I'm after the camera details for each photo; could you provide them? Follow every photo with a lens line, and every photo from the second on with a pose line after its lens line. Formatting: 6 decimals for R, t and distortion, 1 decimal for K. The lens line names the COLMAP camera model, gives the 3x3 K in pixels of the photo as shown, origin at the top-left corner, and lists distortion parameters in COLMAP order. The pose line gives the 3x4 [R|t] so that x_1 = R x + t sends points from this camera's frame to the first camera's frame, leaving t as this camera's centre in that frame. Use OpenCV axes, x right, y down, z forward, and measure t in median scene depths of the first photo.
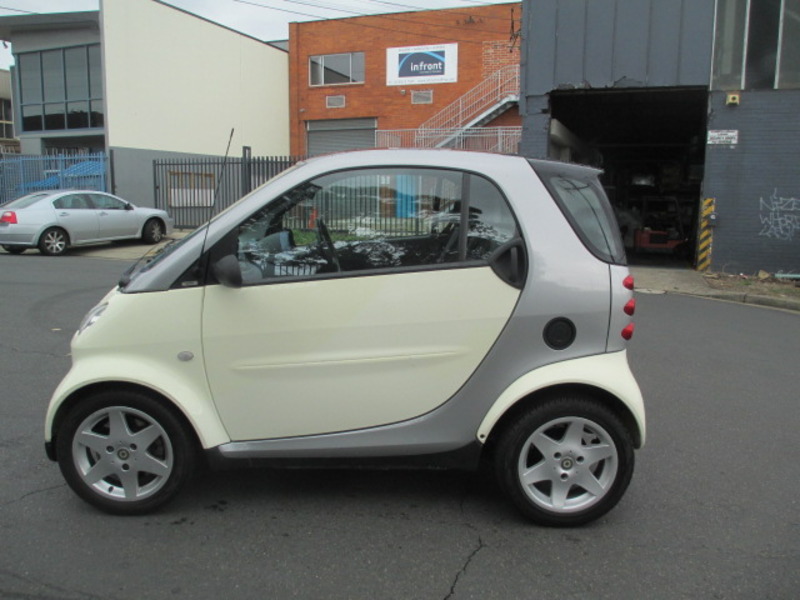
lens RADIAL K [[671.7, 0, 400.0], [0, 671.7, 300.0], [0, 0, 1]] dist [-0.069709, 0.019641]
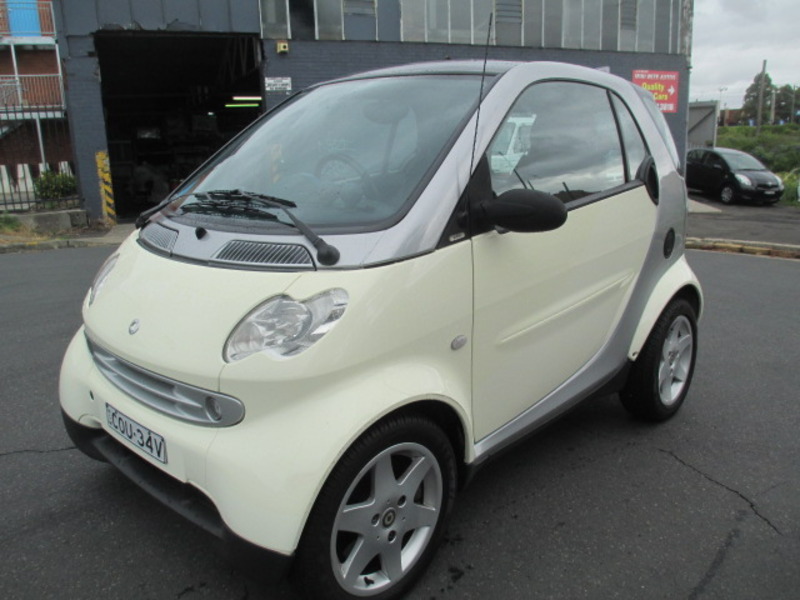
lens RADIAL K [[671.7, 0, 400.0], [0, 671.7, 300.0], [0, 0, 1]] dist [-0.069709, 0.019641]
pose [[0.712586, -0.192337, 0.674705, -0.154941], [0.149028, 0.981238, 0.122325, -0.010087], [-0.685574, 0.013382, 0.727880, 0.099681]]
